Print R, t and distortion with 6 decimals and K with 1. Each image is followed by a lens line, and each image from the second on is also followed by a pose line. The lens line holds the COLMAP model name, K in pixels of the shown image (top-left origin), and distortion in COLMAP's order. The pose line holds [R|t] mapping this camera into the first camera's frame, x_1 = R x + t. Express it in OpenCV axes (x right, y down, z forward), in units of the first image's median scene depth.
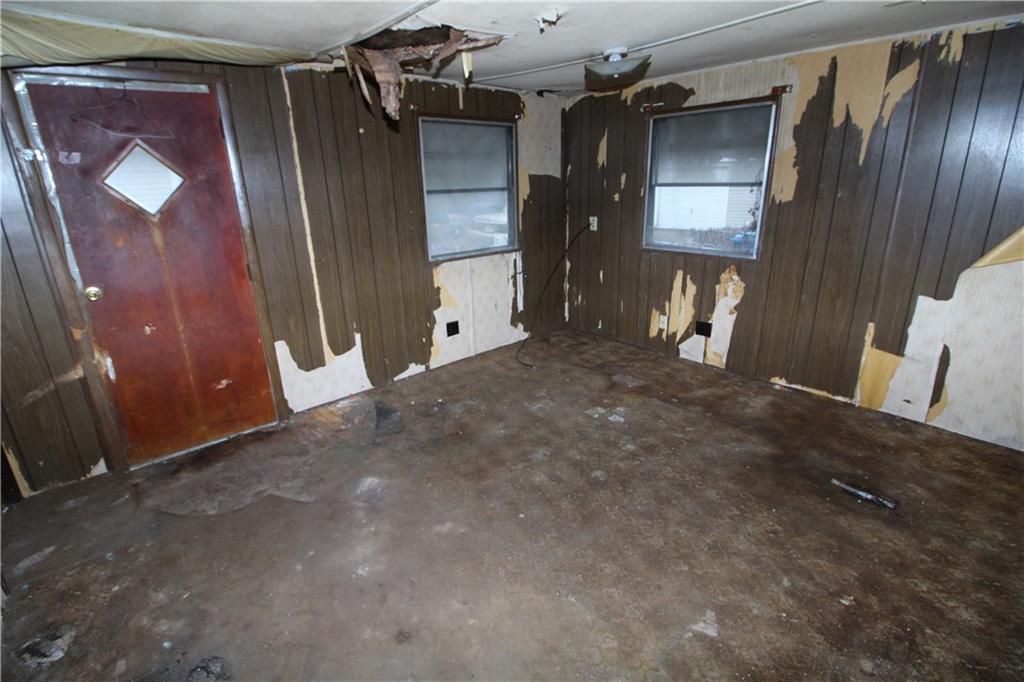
lens RADIAL K [[475.9, 0, 508.2], [0, 475.9, 325.0], [0, 0, 1]] dist [0.003438, -0.016970]
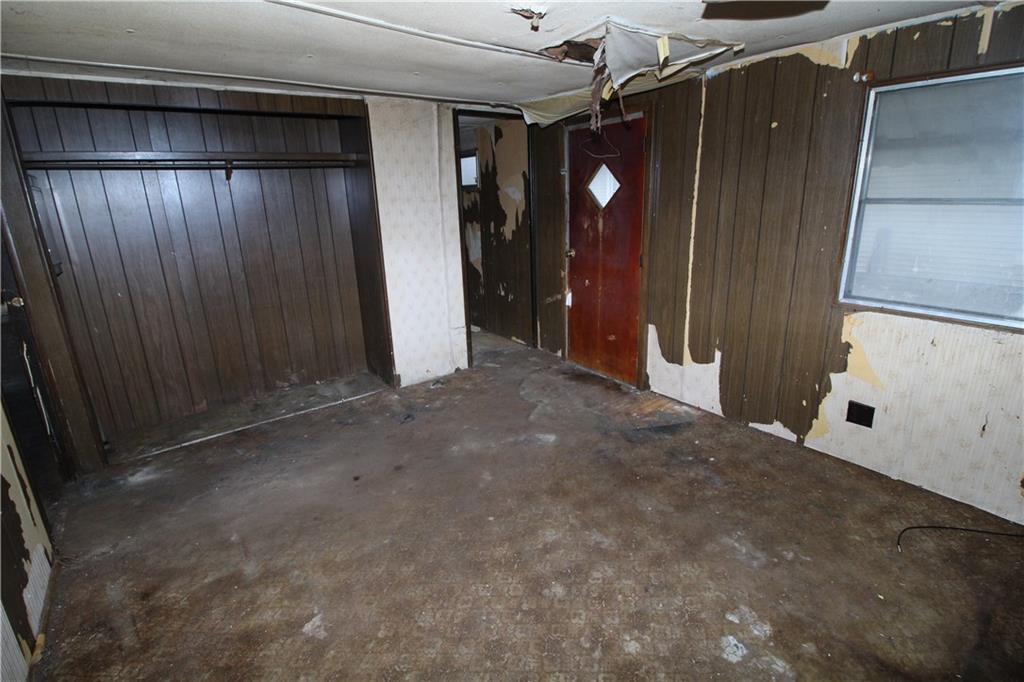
lens RADIAL K [[475.9, 0, 508.2], [0, 475.9, 325.0], [0, 0, 1]] dist [0.003438, -0.016970]
pose [[-0.088911, 0.293247, -0.951893, 0.633252], [-0.257540, 0.916411, 0.306372, -0.224155], [0.962168, 0.272391, -0.005956, 0.657851]]
